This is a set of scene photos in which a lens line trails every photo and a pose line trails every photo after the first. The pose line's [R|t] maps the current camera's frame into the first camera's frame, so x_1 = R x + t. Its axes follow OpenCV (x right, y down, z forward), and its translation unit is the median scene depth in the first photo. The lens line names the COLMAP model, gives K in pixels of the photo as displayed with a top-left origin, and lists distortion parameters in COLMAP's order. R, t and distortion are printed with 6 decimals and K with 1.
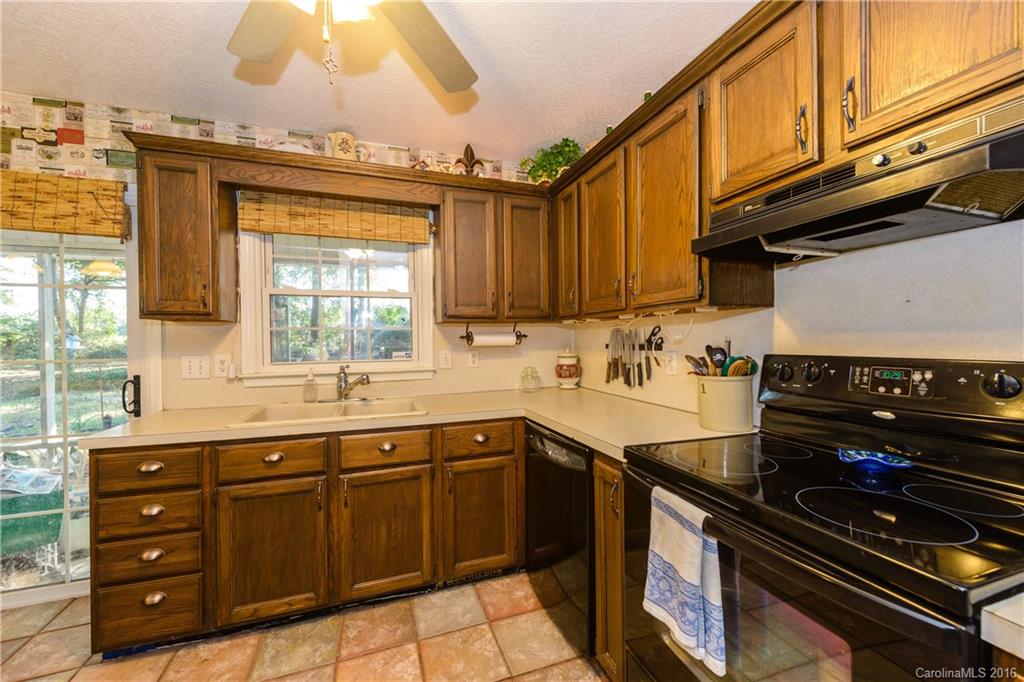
lens RADIAL K [[400.6, 0, 512.5], [0, 400.6, 340.7], [0, 0, 1]] dist [0.003210, -0.000895]
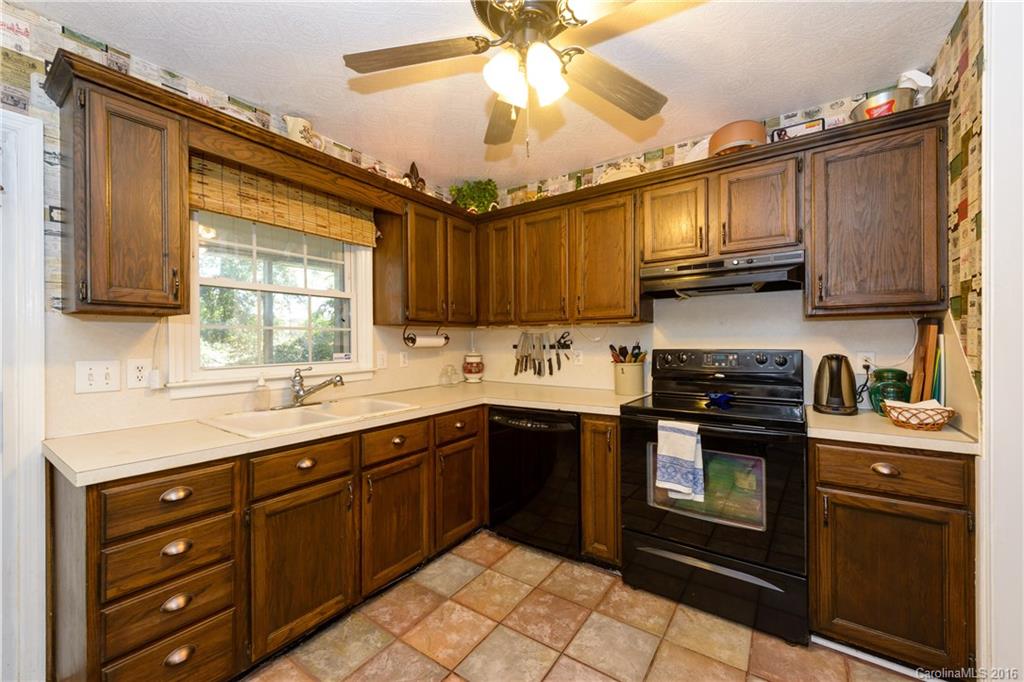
lens RADIAL K [[400.6, 0, 512.9], [0, 400.6, 340.7], [0, 0, 1]] dist [0.003210, -0.000895]
pose [[0.810468, 0.004822, 0.585763, -0.644722], [-0.000068, 0.999967, -0.008136, 0.006592], [-0.585782, 0.006554, 0.810442, -0.049931]]
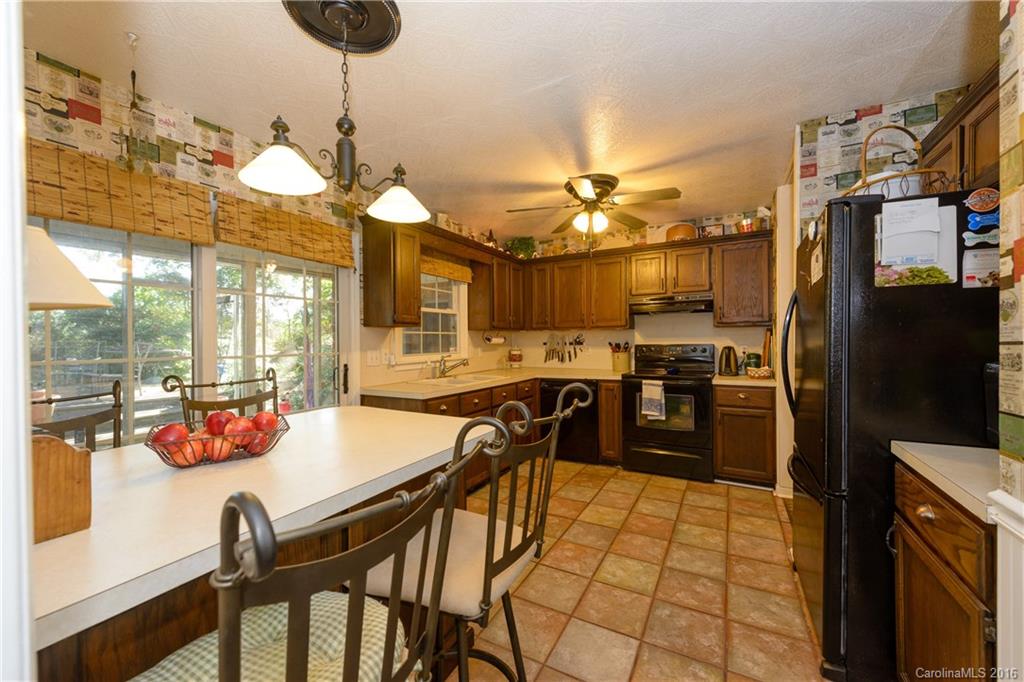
lens RADIAL K [[400.6, 0, 513.0], [0, 400.6, 342.3], [0, 0, 1]] dist [0.003210, -0.000895]
pose [[0.744971, 0.000478, 0.667097, -1.478950], [0.003325, 0.999985, -0.004430, 0.018279], [-0.667089, 0.005518, 0.744958, -0.456417]]
